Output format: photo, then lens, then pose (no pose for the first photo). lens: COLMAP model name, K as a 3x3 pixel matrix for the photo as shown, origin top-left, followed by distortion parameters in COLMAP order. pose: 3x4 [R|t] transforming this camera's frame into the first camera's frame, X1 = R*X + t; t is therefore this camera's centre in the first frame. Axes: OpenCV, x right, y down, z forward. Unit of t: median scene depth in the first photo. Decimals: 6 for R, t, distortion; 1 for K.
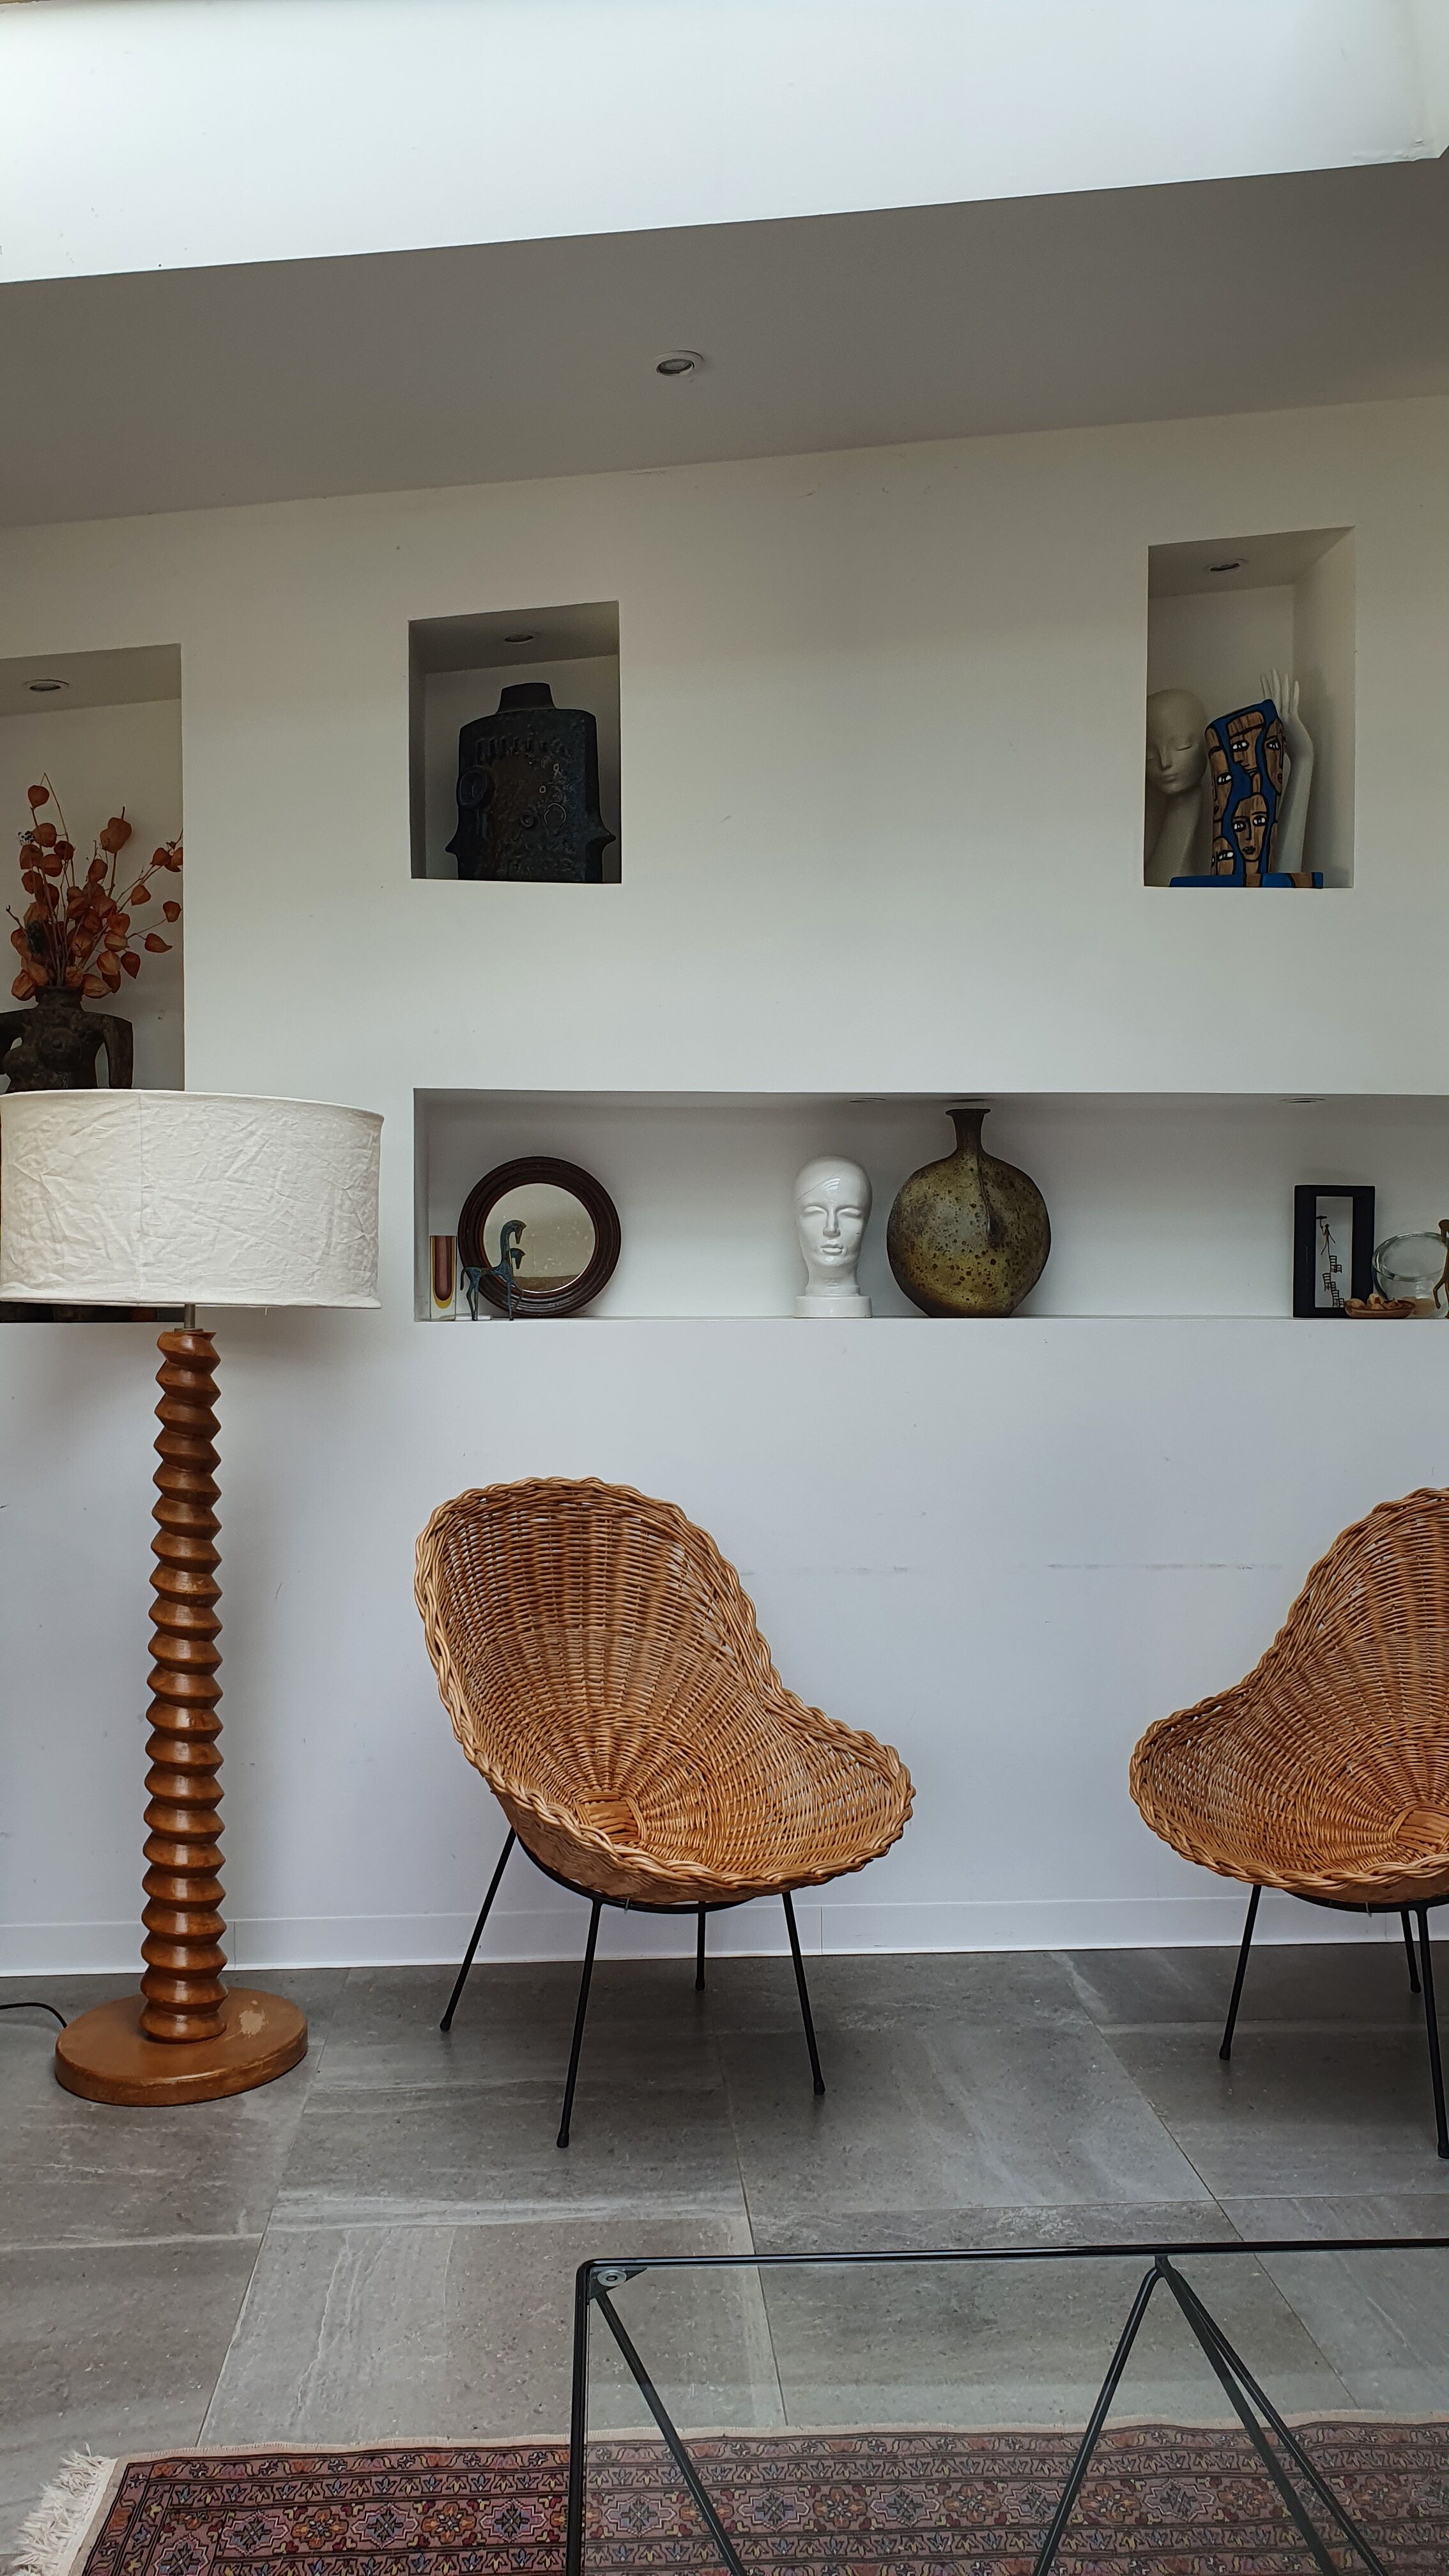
lens RADIAL K [[2072.1, 0, 744.3], [0, 2072.1, 1268.3], [0, 0, 1]] dist [0.019260, -0.003657]
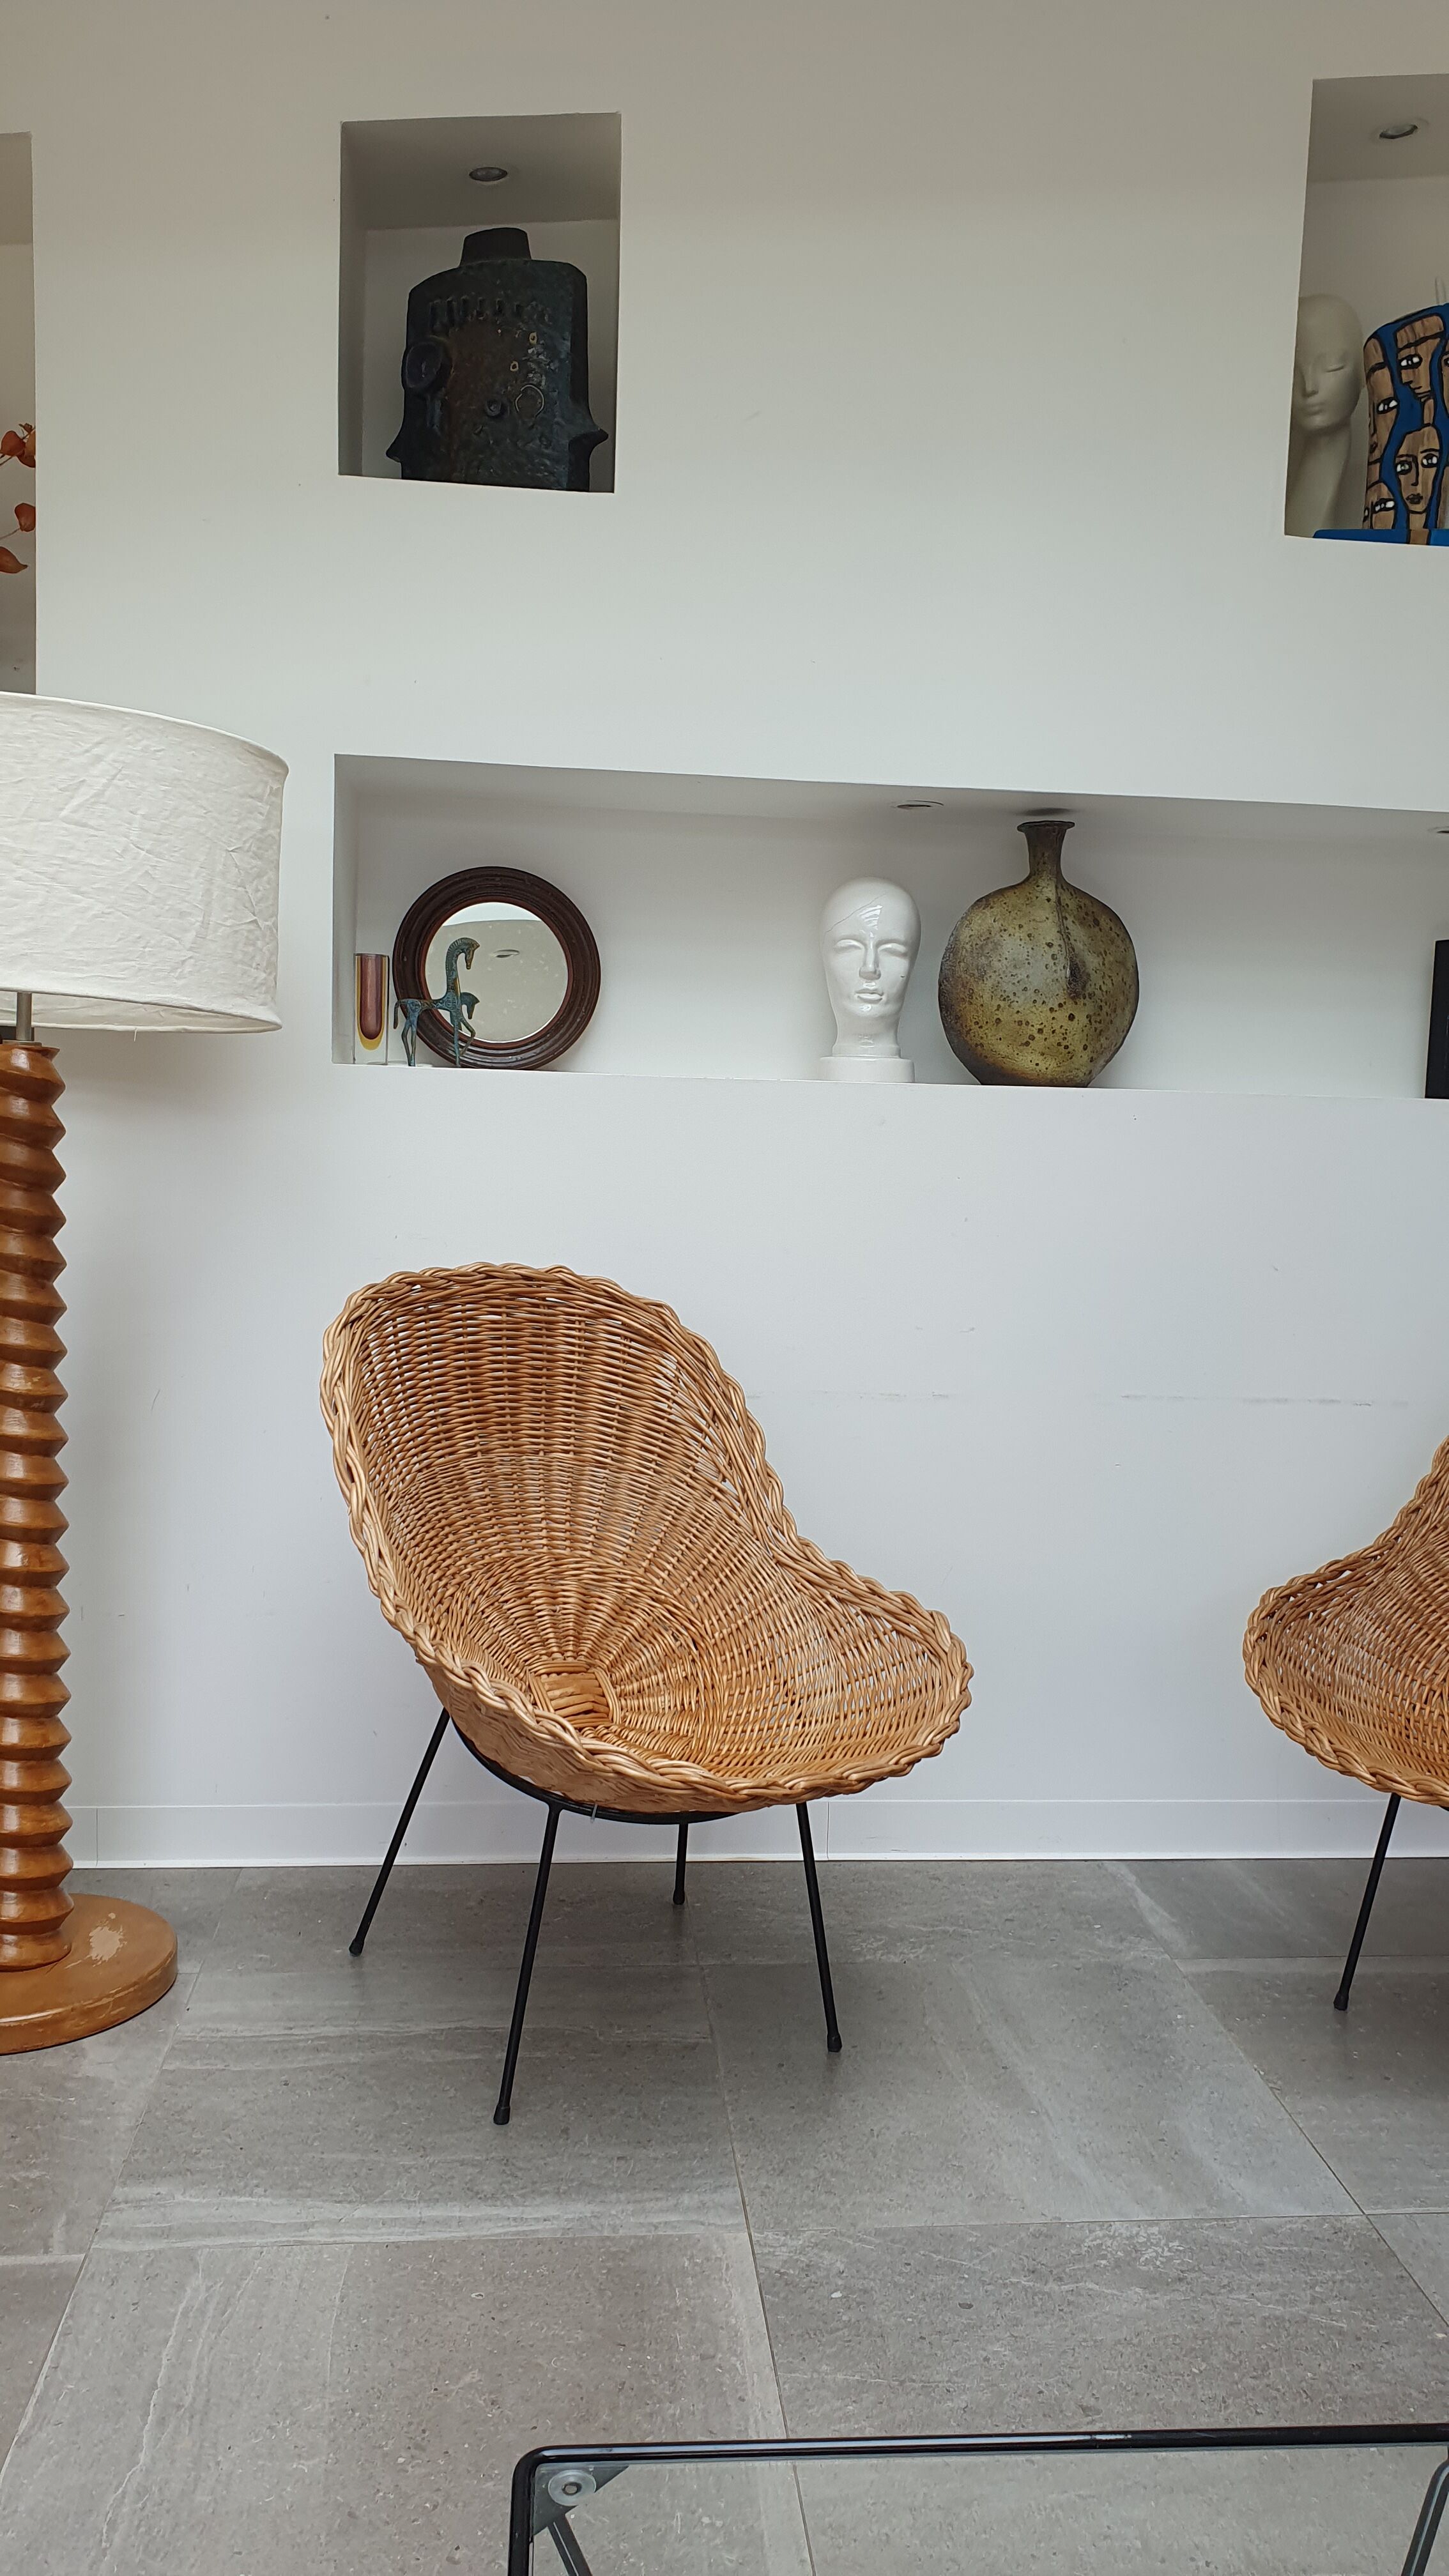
lens RADIAL K [[2072.1, 0, 787.1], [0, 2072.1, 1276.1], [0, 0, 1]] dist [0.019260, -0.003657]
pose [[0.998852, 0.028473, 0.038524, -0.018914], [-0.031150, 0.997005, 0.070793, 0.050681], [-0.036393, -0.071912, 0.996747, 0.233295]]
